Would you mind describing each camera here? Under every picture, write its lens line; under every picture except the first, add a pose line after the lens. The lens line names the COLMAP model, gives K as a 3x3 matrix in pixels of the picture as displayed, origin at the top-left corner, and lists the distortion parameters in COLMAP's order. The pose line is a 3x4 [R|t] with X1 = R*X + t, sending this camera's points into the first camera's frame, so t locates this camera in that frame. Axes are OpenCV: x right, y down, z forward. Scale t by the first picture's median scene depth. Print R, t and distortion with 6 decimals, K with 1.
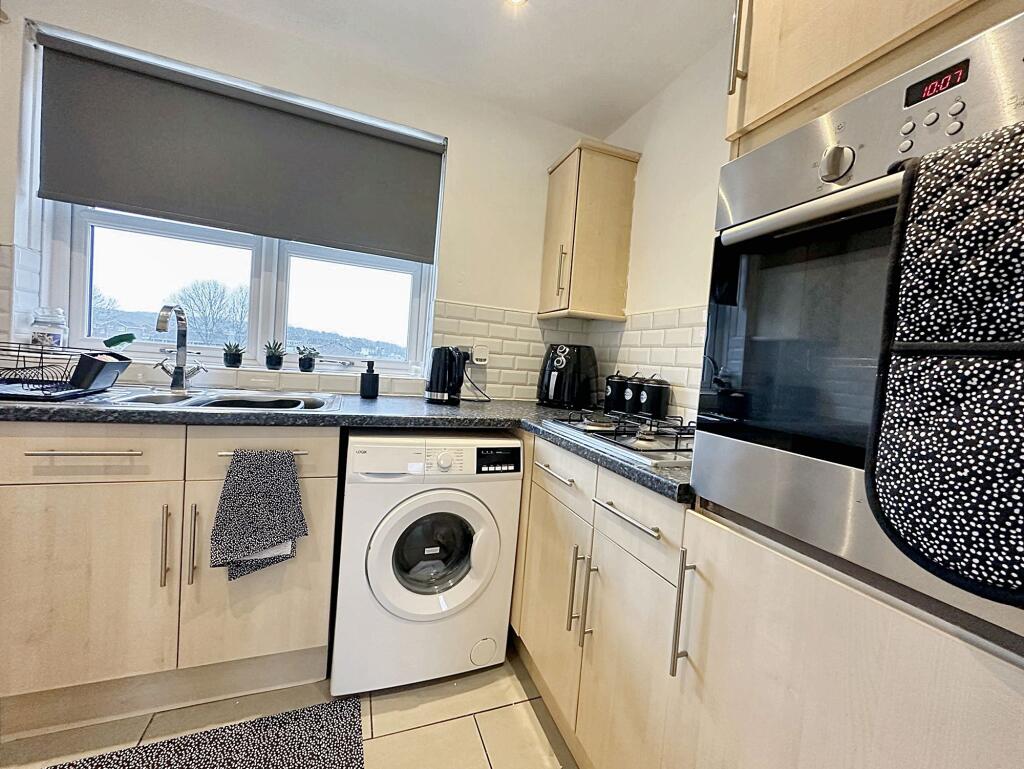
lens RADIAL K [[407.7, 0, 512.8], [0, 407.7, 380.7], [0, 0, 1]] dist [0.000383, 0.000170]
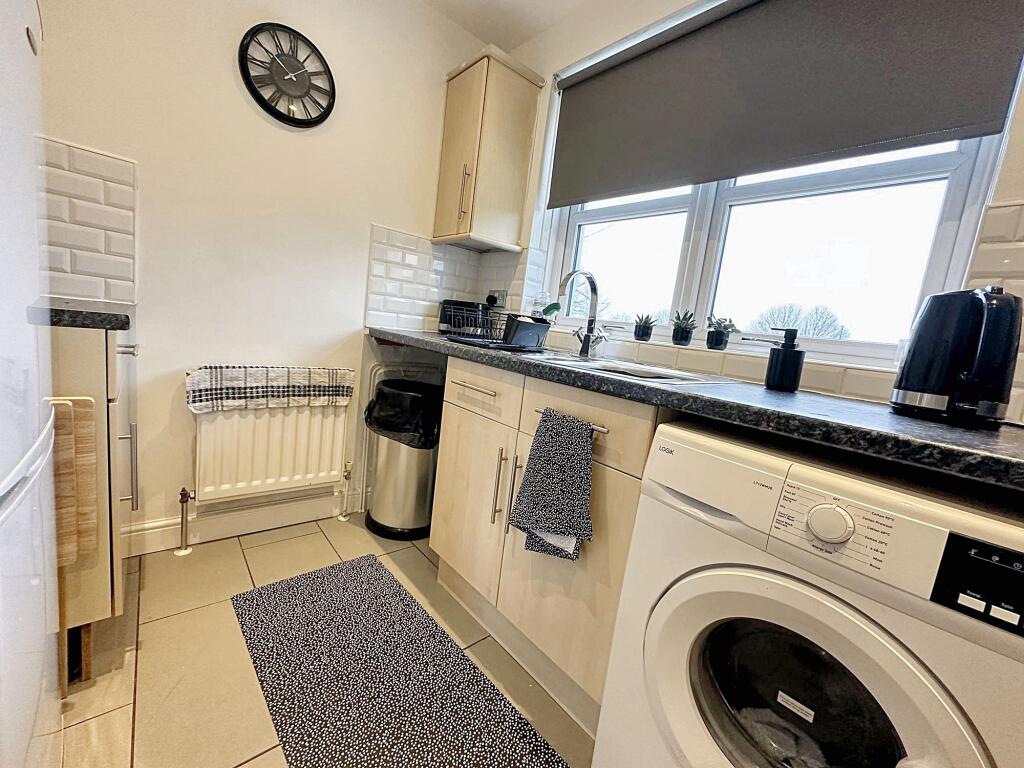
lens RADIAL K [[408.9, 0, 512.0], [0, 408.9, 383.7], [0, 0, 1]] dist [-0.005764, -0.000023]
pose [[0.350431, 0.090615, -0.932195, 0.094672], [-0.133414, 0.989989, 0.046079, 0.071538], [0.927038, 0.108220, 0.359012, 0.504720]]
